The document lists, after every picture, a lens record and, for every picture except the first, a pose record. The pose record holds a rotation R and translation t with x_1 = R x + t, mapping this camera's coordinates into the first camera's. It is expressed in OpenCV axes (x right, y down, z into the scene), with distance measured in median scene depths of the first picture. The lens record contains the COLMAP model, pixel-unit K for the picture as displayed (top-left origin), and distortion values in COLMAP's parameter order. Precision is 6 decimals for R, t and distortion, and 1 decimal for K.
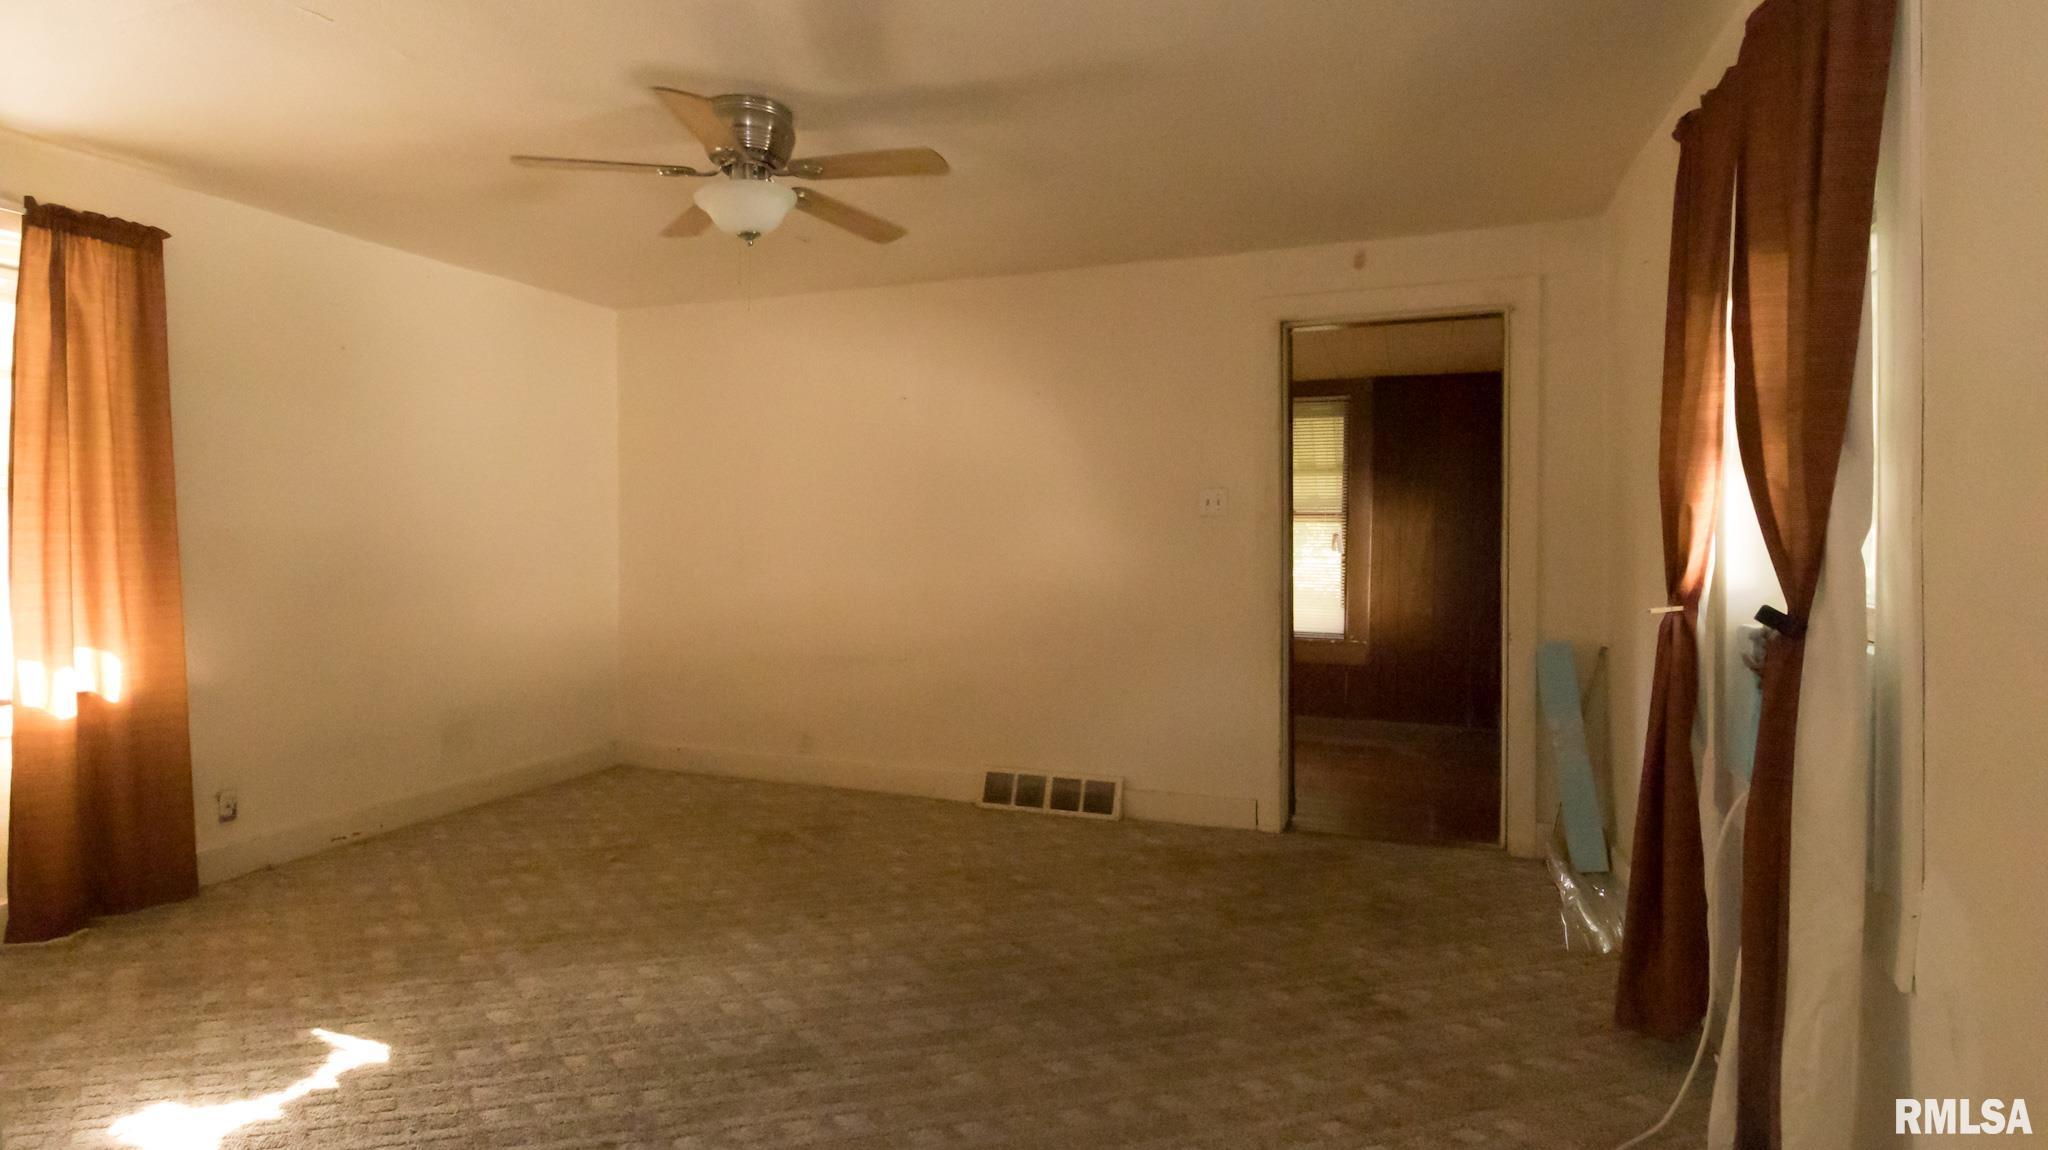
lens RADIAL K [[961.0, 0, 1024.0], [0, 961.0, 575.0], [0, 0, 1]] dist [0.003131, 0.000316]
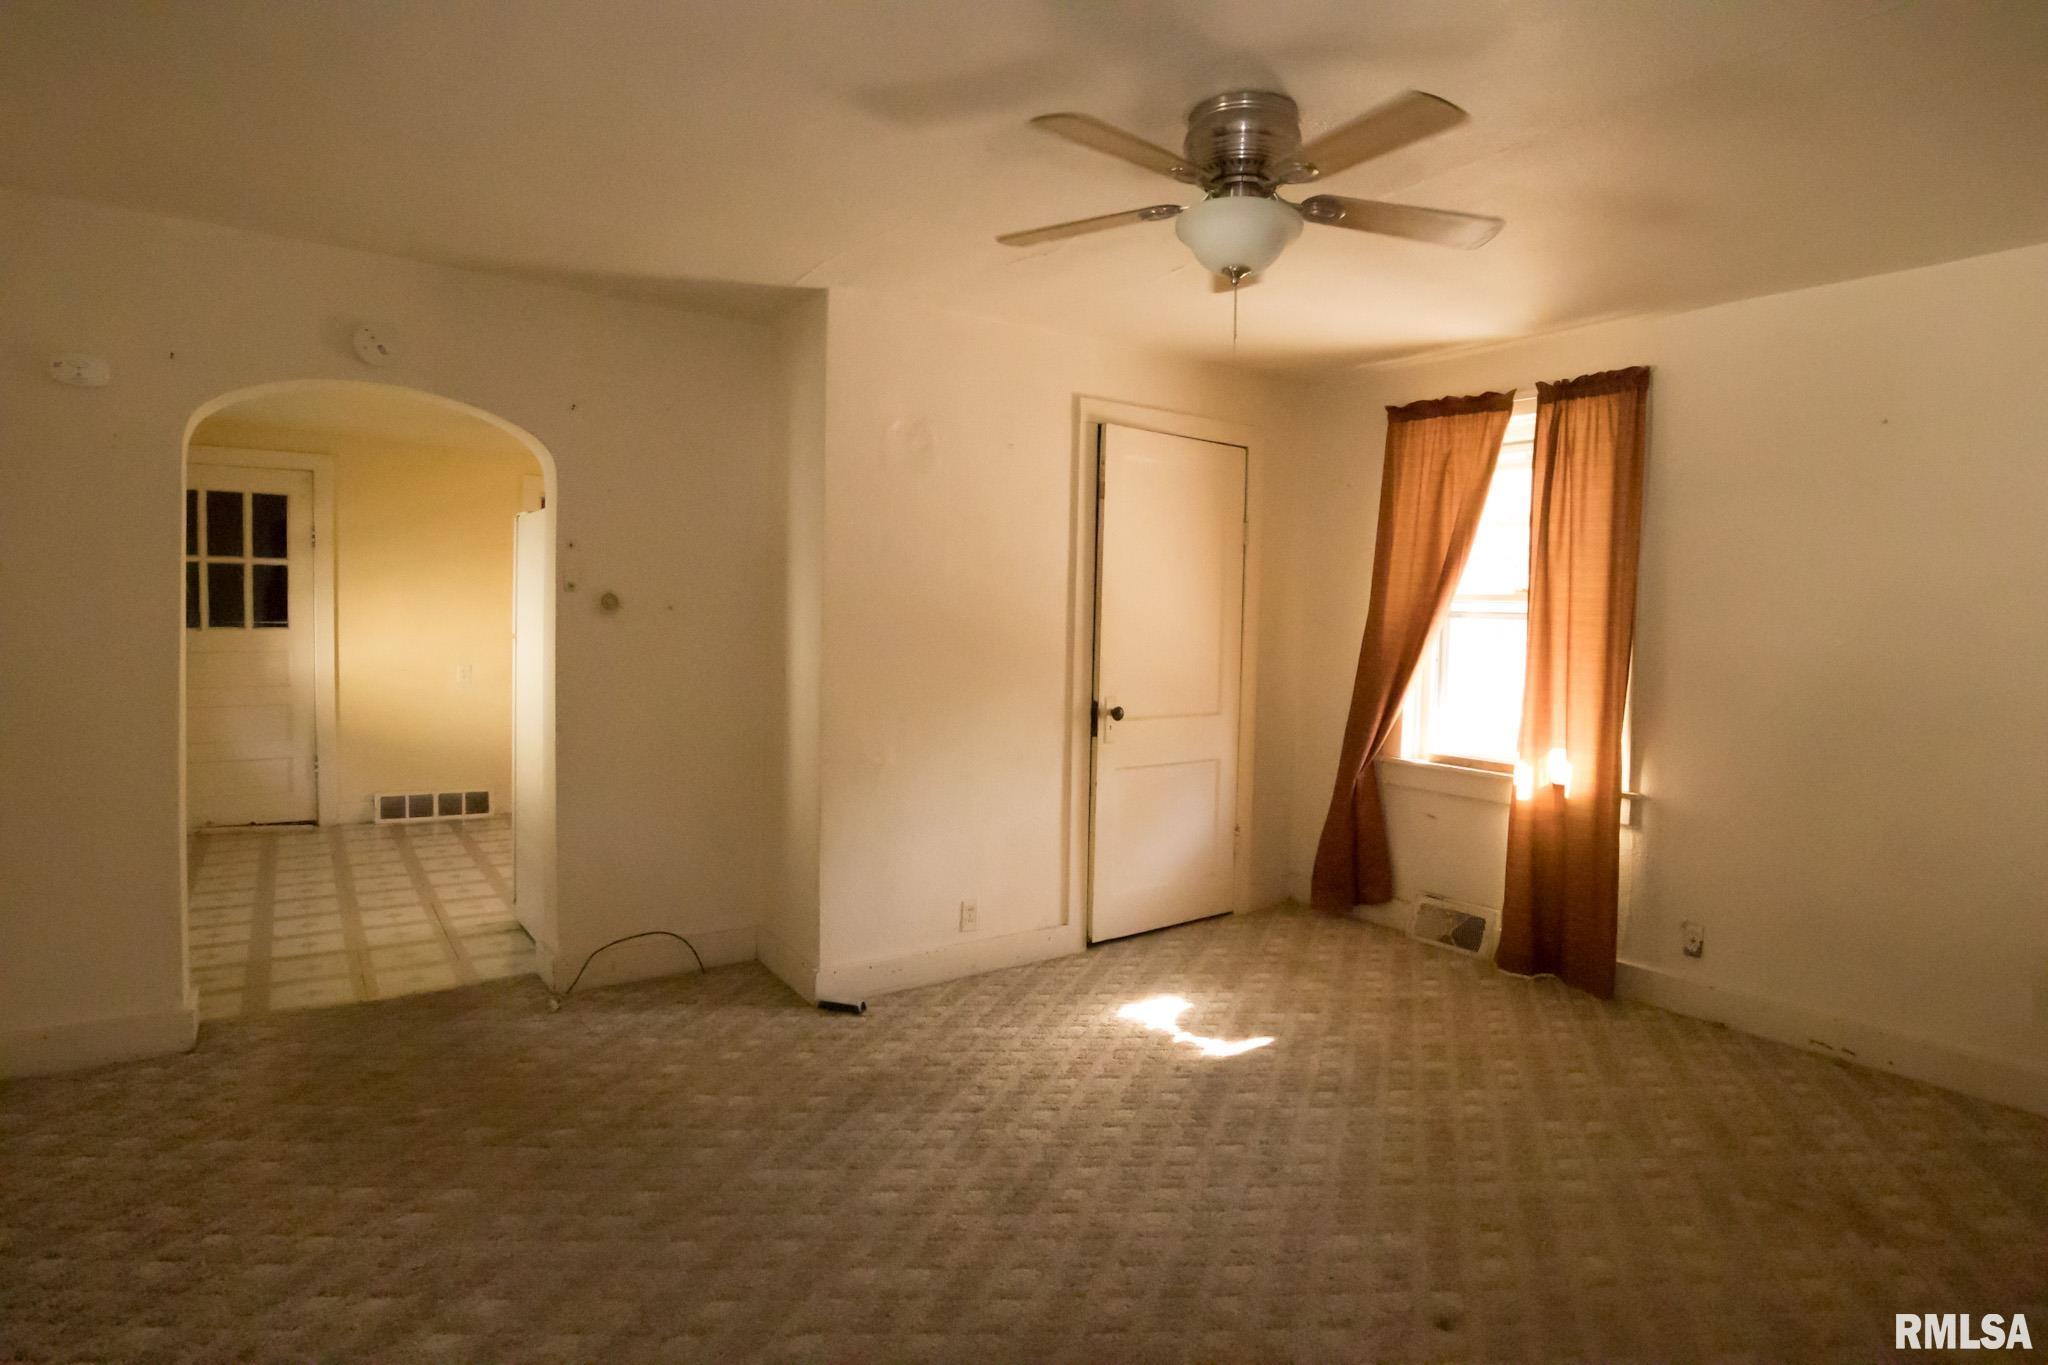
lens RADIAL K [[1058.7, 0, 1024.7], [0, 1058.7, 657.9], [0, 0, 1]] dist [-0.052183, -0.000123]
pose [[-0.545230, 0.010061, -0.838226, 0.484909], [-0.070969, 0.995784, 0.058114, -0.064438], [0.835277, 0.091173, -0.542217, 1.213384]]
